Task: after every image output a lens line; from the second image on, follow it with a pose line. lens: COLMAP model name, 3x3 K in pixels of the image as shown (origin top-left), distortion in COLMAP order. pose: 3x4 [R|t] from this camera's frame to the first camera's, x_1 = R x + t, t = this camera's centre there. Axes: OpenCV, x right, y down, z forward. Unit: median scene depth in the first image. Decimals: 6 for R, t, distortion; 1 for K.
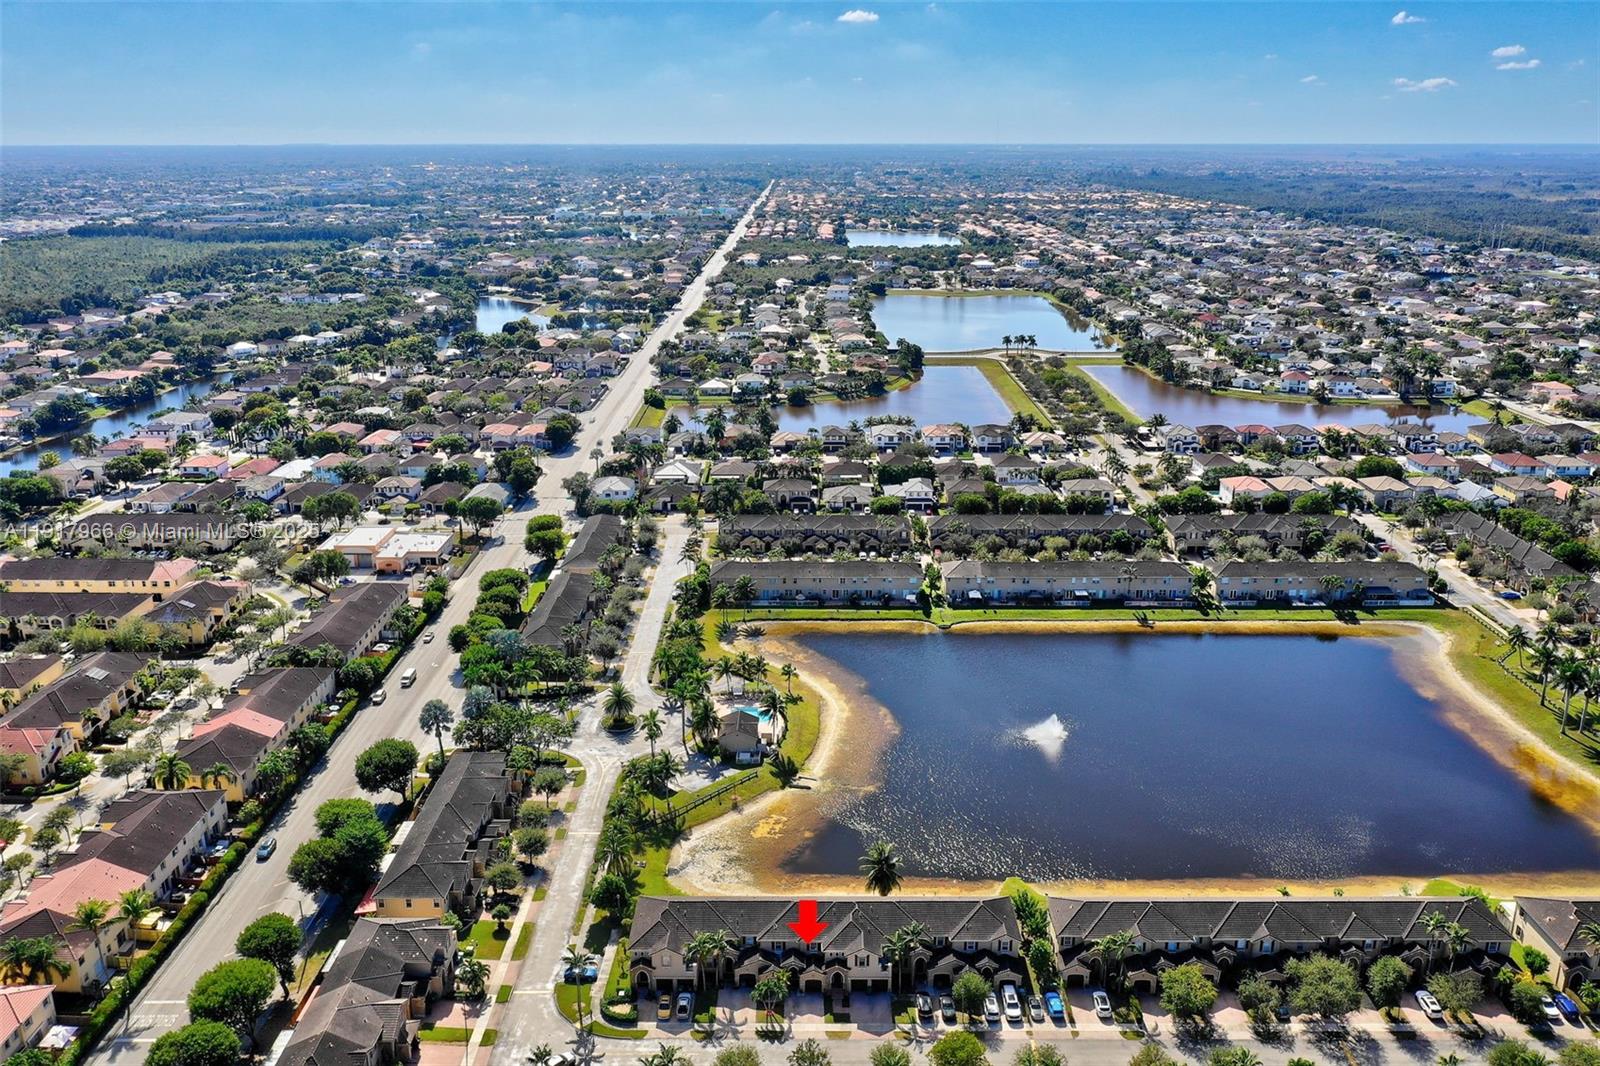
lens RADIAL K [[1253.2, 0, 800.0], [0, 1253.2, 533.0], [0, 0, 1]] dist [-0.003354, 0.005267]
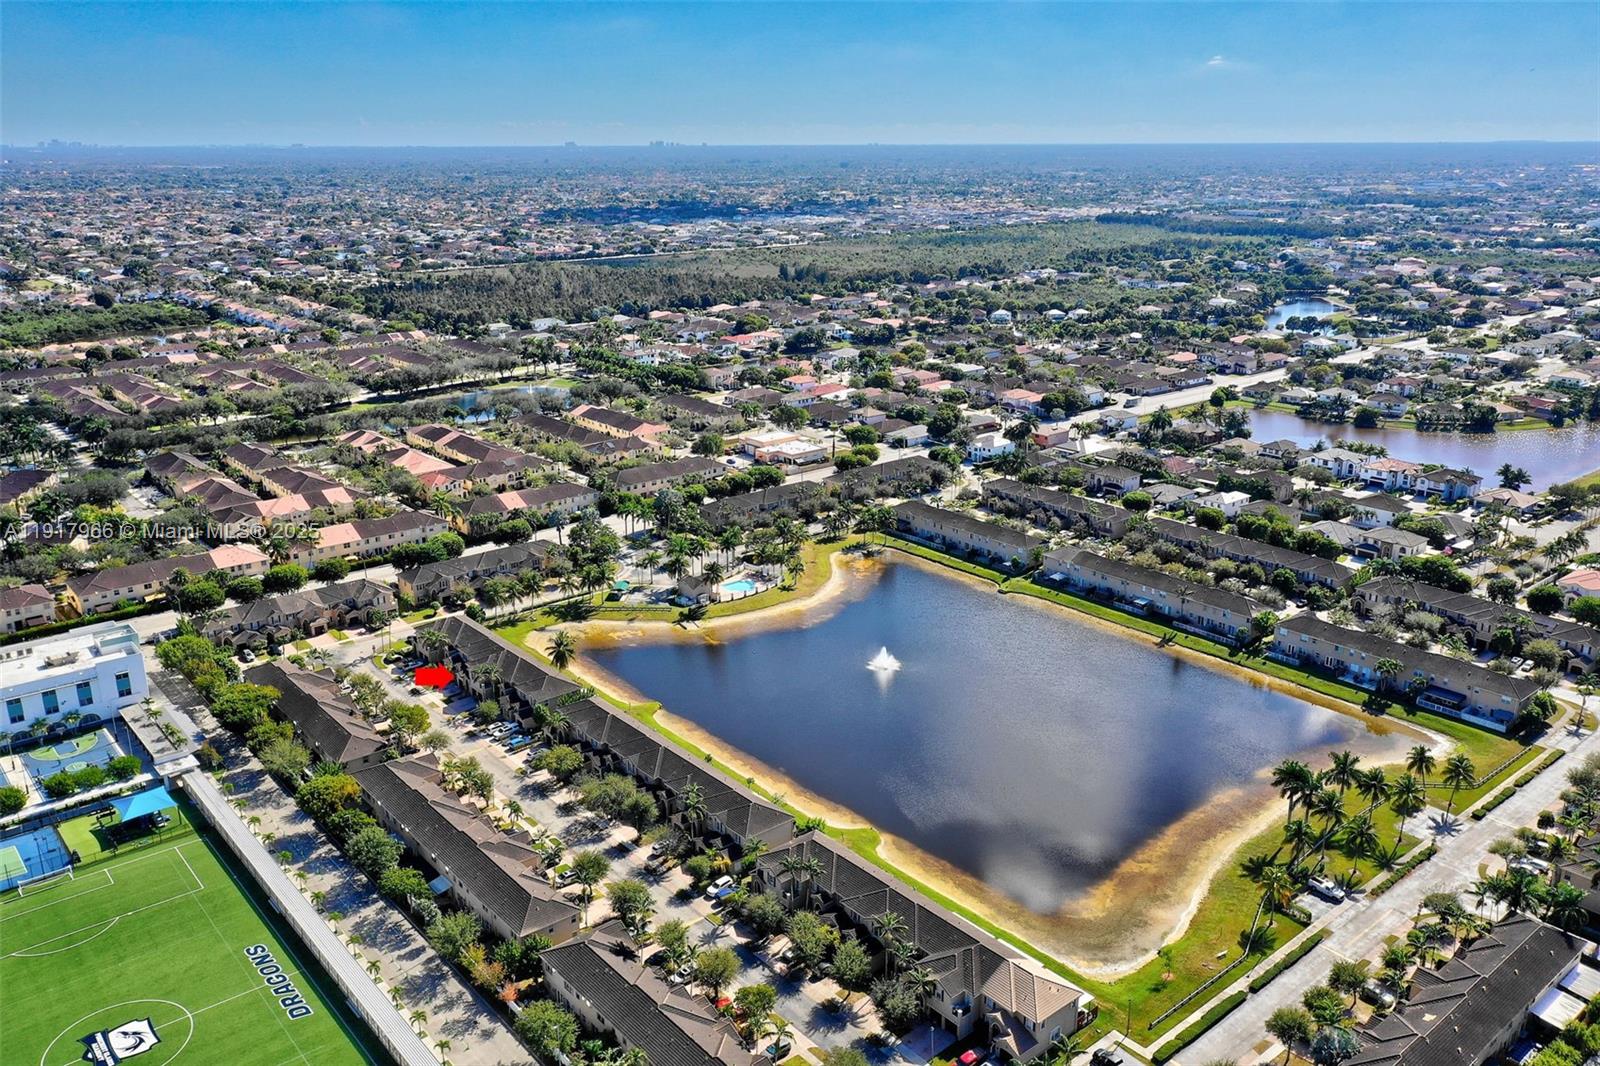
lens RADIAL K [[1253.2, 0, 800.0], [0, 1253.2, 533.0], [0, 0, 1]] dist [-0.003354, 0.005267]
pose [[0.645246, 0.225699, -0.729875, 1.395871], [-0.224398, 0.969215, 0.101331, -0.082159], [0.730276, 0.098399, 0.676029, 0.216570]]
